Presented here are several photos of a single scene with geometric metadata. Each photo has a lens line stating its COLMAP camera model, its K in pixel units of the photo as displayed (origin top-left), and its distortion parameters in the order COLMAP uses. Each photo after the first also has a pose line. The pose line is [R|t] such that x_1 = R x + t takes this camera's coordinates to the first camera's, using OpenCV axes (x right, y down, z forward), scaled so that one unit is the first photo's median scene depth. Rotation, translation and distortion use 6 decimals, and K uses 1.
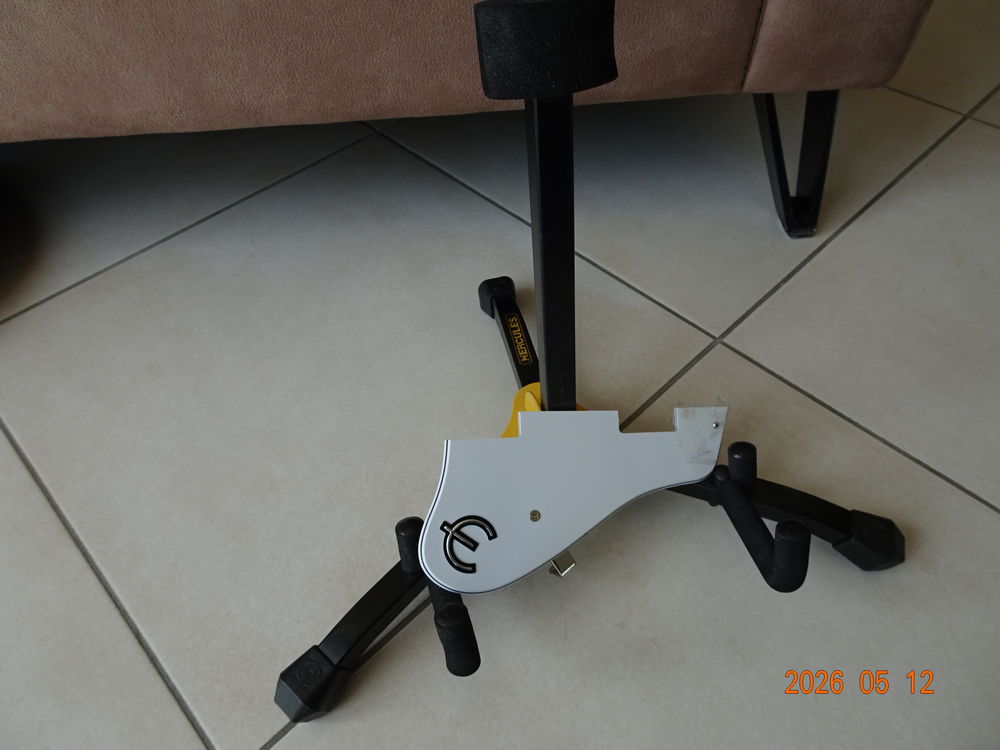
lens RADIAL K [[714.7, 0, 500.9], [0, 714.7, 377.6], [0, 0, 1]] dist [0.015048, 0.002993]
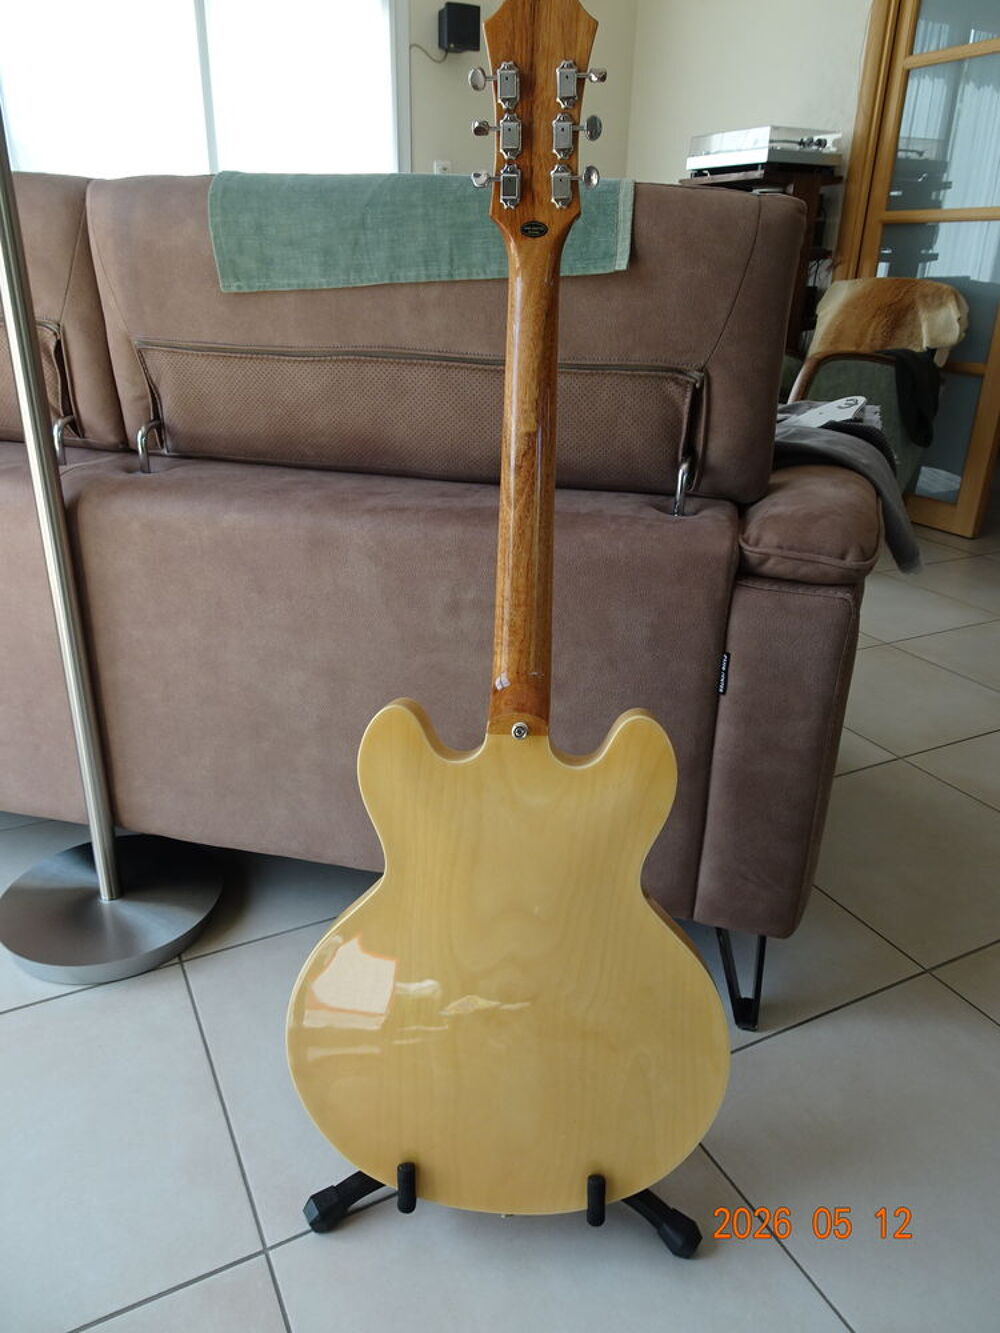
lens RADIAL K [[952.7, 0, 499.2], [0, 952.7, 670.5], [0, 0, 1]] dist [0.015048, 0.002993]
pose [[0.953951, 0.165823, -0.249960, 0.449861], [-0.261149, 0.869091, -0.420098, 0.139947], [0.147576, 0.466030, 0.872374, -1.404008]]
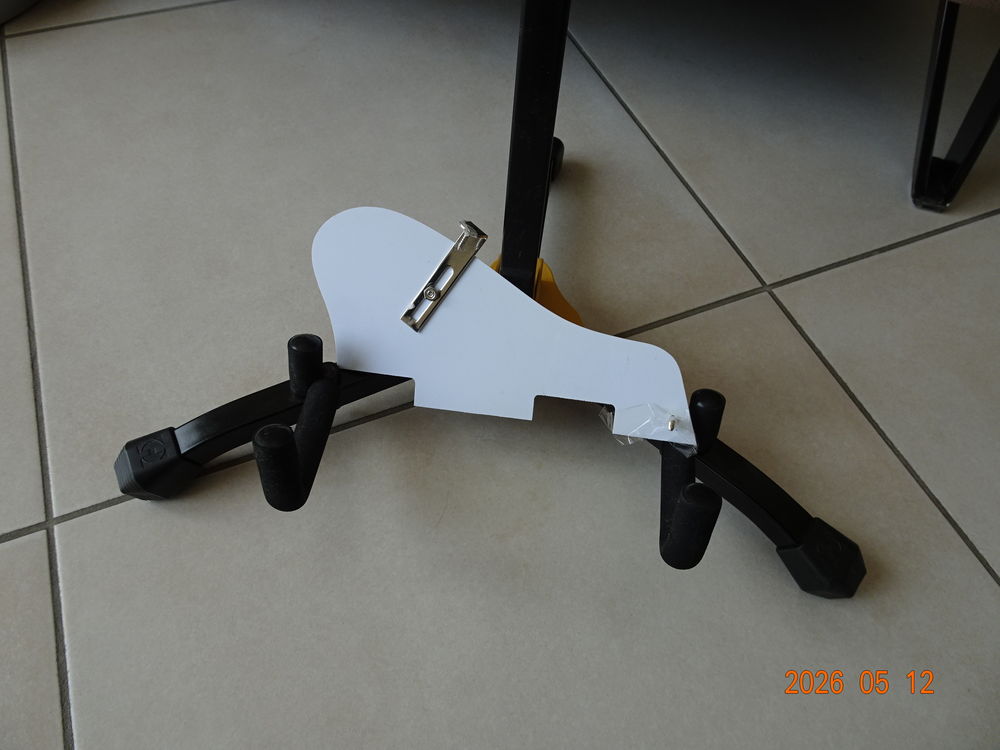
lens RADIAL K [[714.7, 0, 499.9], [0, 714.7, 374.6], [0, 0, 1]] dist [0.015048, 0.002993]
pose [[0.928639, 0.346966, -0.131318, 0.204456], [-0.329867, 0.934227, 0.135677, 0.040629], [0.169756, -0.082678, 0.982012, 0.153230]]
